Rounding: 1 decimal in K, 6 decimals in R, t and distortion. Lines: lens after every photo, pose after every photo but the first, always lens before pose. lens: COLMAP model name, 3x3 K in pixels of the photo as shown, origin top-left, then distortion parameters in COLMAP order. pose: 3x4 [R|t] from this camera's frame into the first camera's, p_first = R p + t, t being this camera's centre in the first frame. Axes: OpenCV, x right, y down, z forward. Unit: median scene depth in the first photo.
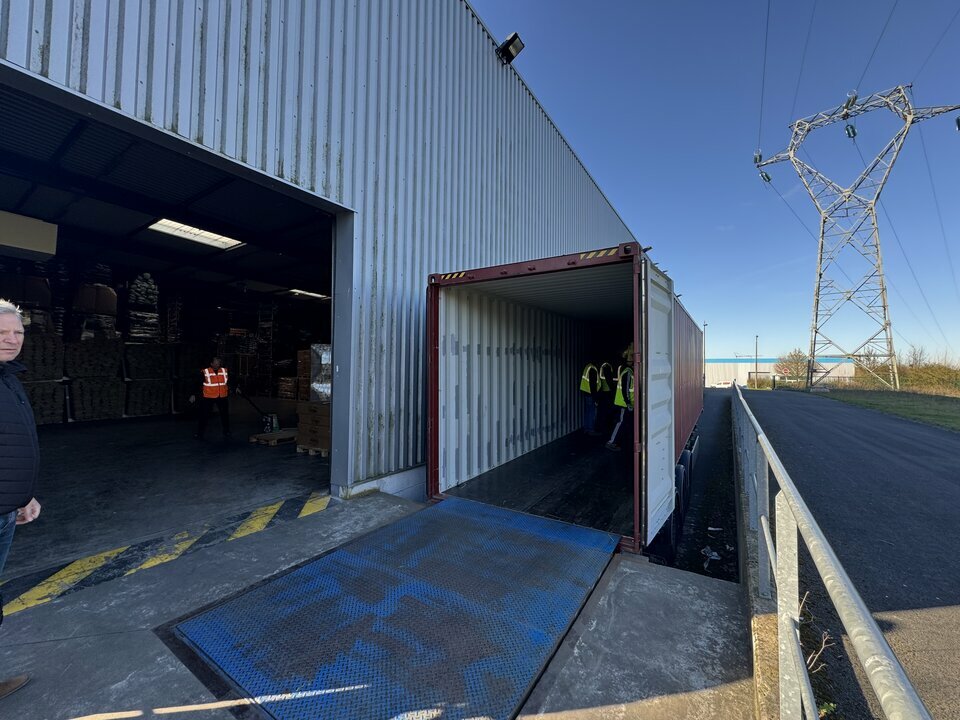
lens RADIAL K [[391.3, 0, 480.0], [0, 391.3, 360.0], [0, 0, 1]] dist [-0.000144, 0.000229]
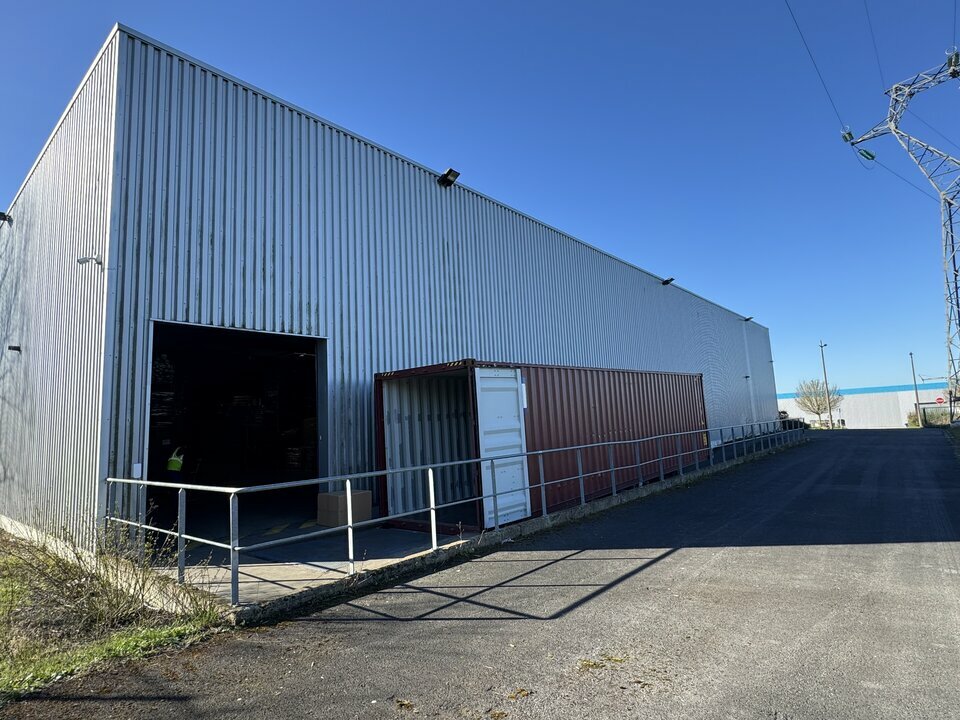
lens RADIAL K [[535.2, 0, 480.0], [0, 535.2, 360.0], [0, 0, 1]] dist [0.003185, -0.000220]
pose [[0.989471, -0.077374, -0.122313, 0.500358], [0.065333, 0.992884, -0.099567, -0.029074], [0.129146, 0.090527, 0.987485, -0.961488]]
